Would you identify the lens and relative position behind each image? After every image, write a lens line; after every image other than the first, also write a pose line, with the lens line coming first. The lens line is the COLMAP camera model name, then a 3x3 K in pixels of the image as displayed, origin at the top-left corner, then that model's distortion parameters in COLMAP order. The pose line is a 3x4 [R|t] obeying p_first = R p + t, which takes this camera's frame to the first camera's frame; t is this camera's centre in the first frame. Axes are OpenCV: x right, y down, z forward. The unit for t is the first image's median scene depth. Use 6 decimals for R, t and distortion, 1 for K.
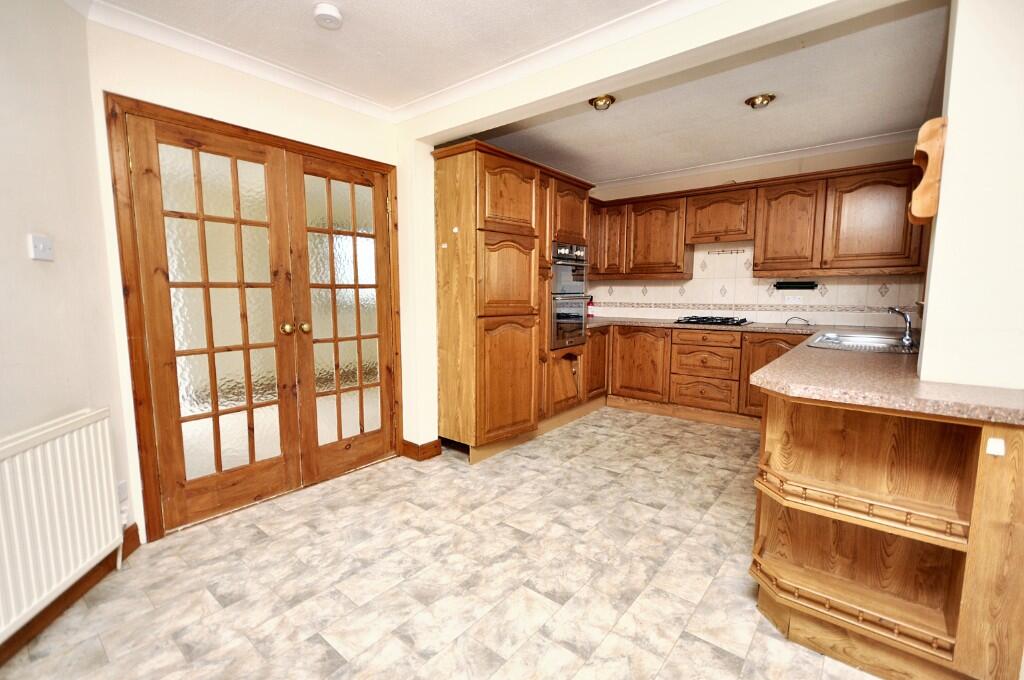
lens RADIAL K [[452.4, 0, 513.4], [0, 452.4, 336.6], [0, 0, 1]] dist [-0.005389, -0.000320]
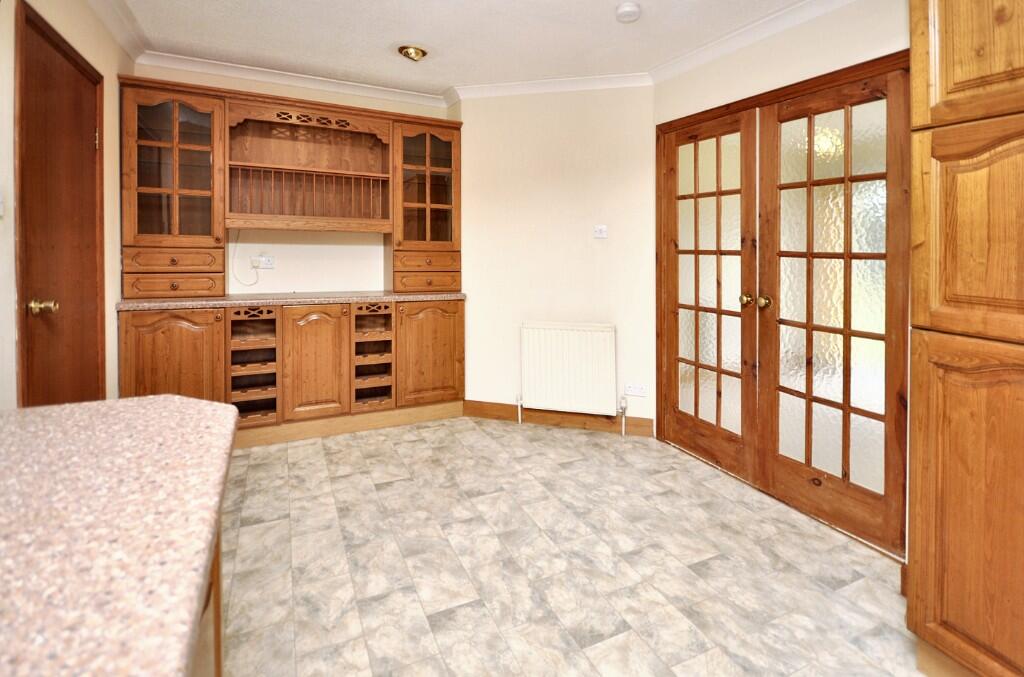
lens RADIAL K [[481.4, 0, 511.9], [0, 481.4, 252.8], [0, 0, 1]] dist [-0.000276, 0.000105]
pose [[-0.419800, 0.008655, -0.907575, 0.646736], [-0.103681, 0.992951, 0.057427, -0.131423], [0.901675, 0.118206, -0.415944, 1.062993]]
